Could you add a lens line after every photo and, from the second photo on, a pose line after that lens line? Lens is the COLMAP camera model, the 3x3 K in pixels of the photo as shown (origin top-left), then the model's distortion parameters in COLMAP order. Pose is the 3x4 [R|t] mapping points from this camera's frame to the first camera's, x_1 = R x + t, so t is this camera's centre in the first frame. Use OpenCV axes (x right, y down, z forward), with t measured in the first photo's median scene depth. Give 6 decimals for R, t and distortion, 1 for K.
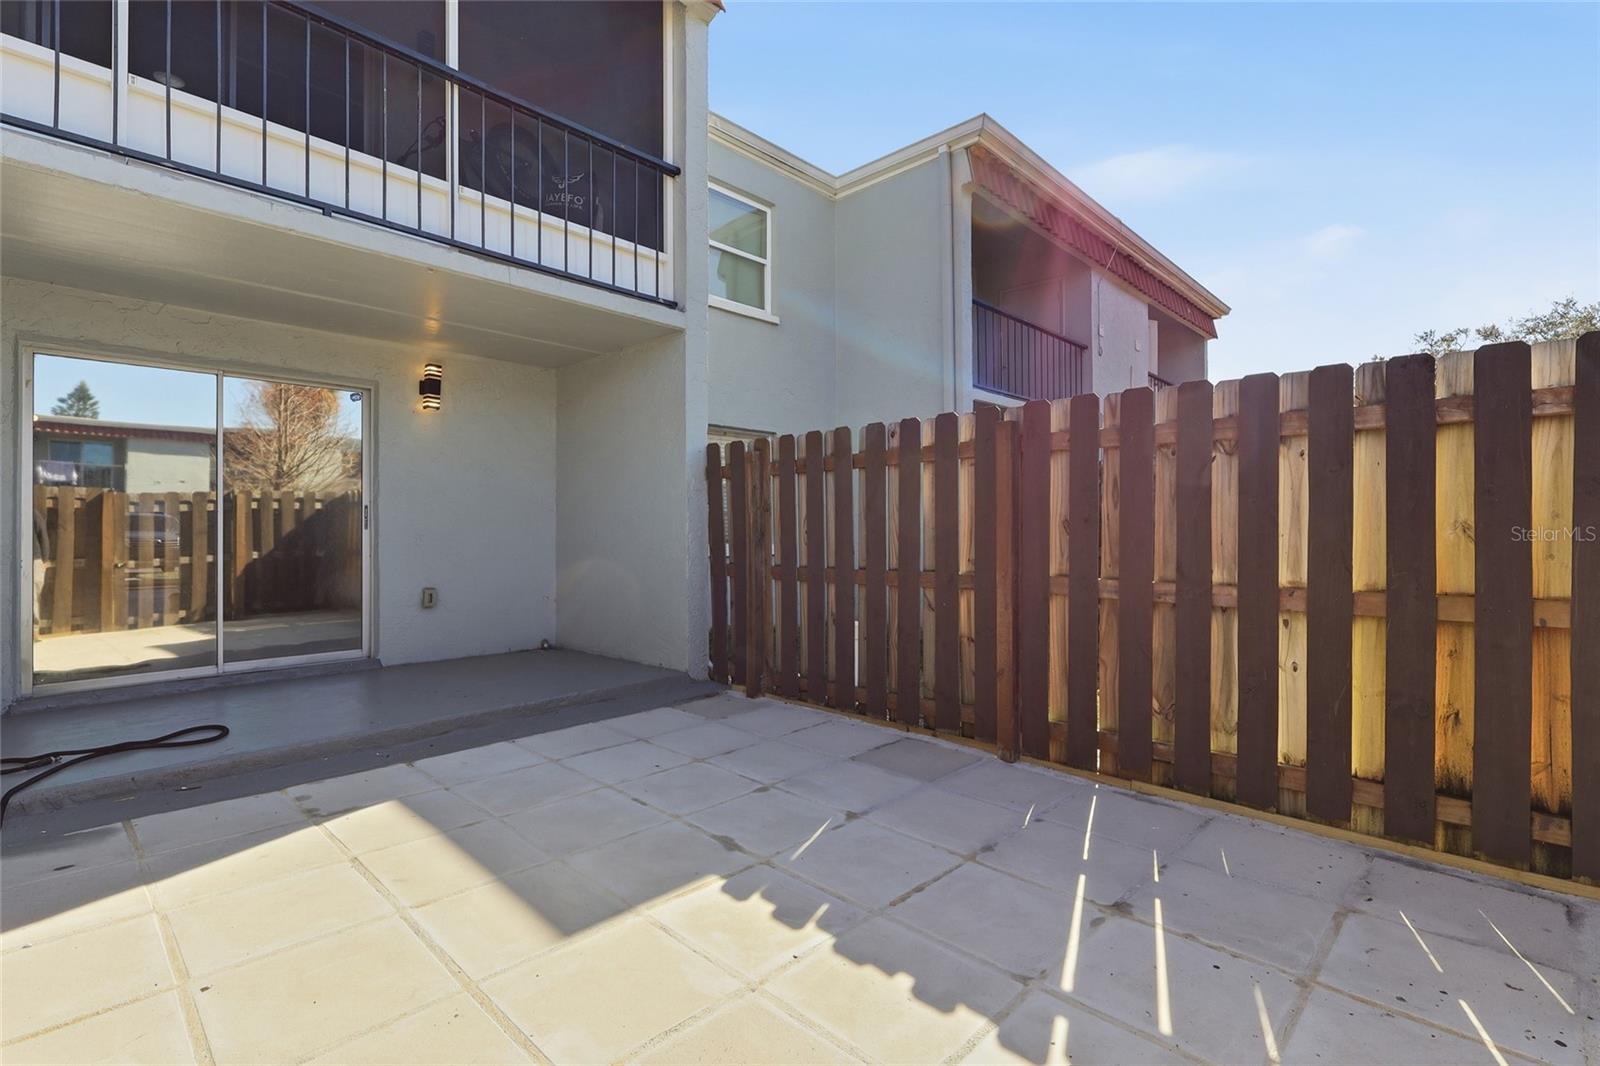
lens RADIAL K [[743.0, 0, 808.5], [0, 743.0, 528.9], [0, 0, 1]] dist [0.002569, 0.000601]
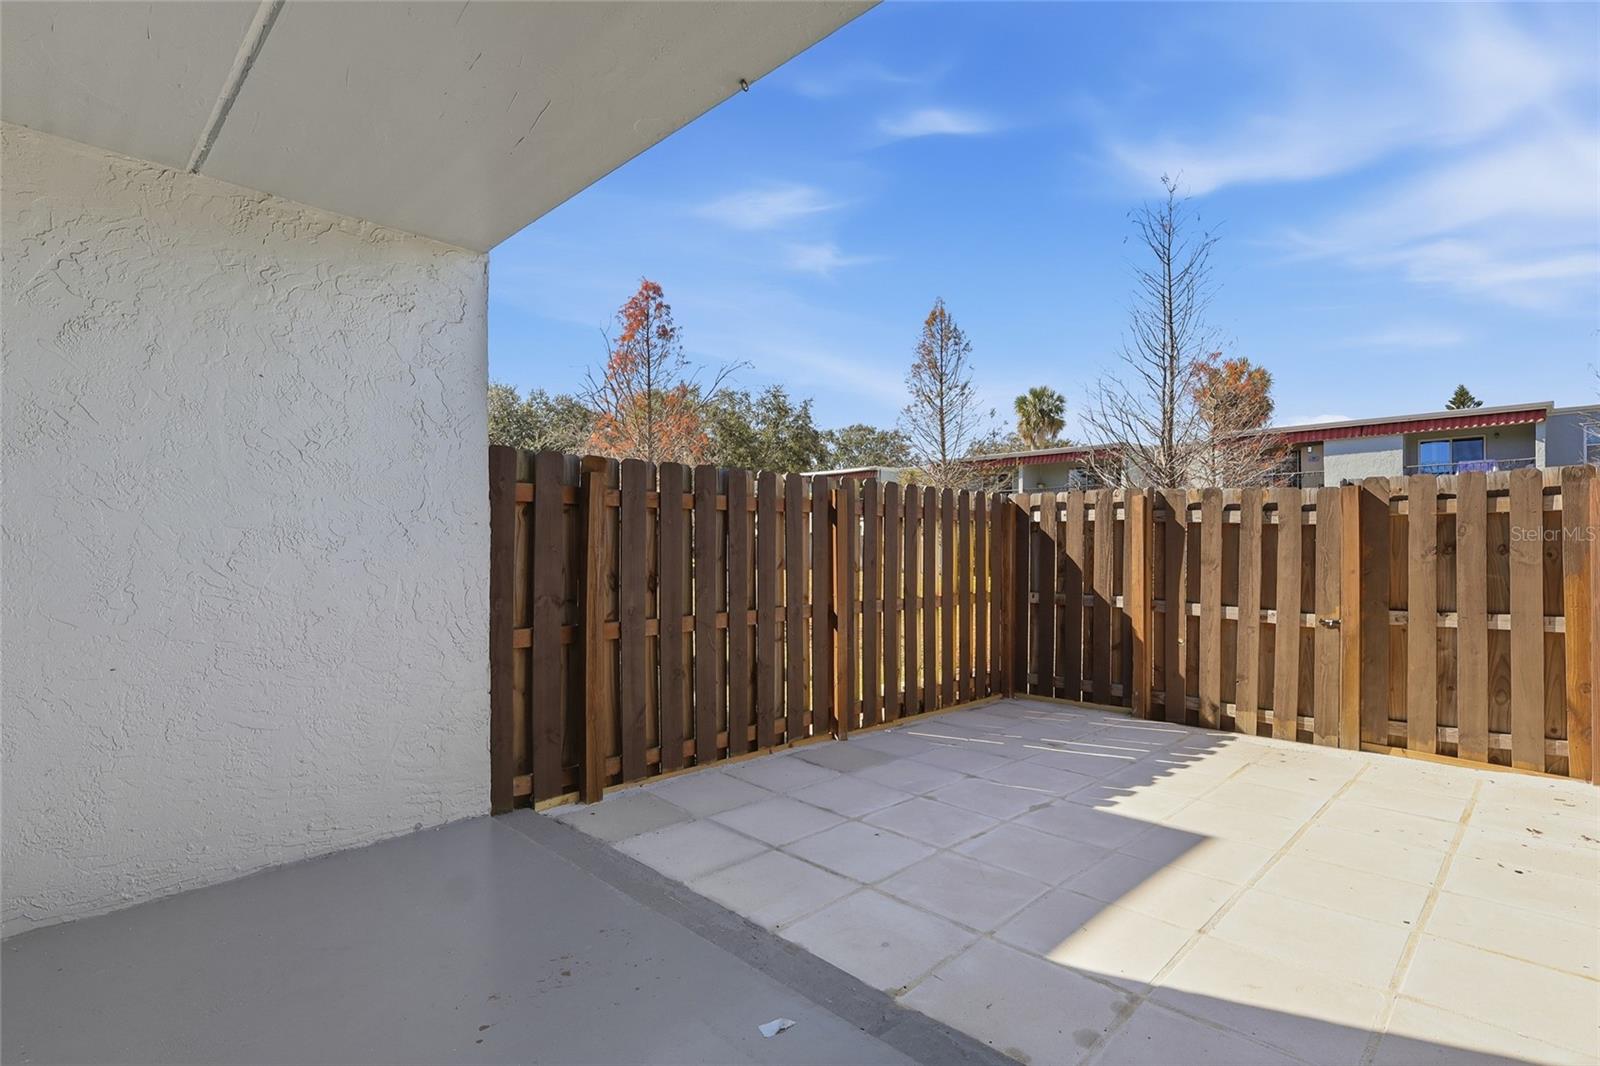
lens RADIAL K [[785.2, 0, 807.2], [0, 785.2, 545.5], [0, 0, 1]] dist [-0.010708, -0.000695]
pose [[0.003265, 0.009700, 0.999948, -1.330268], [-0.002407, 0.999950, -0.009692, -0.024629], [-0.999992, -0.002375, 0.003289, 1.244926]]
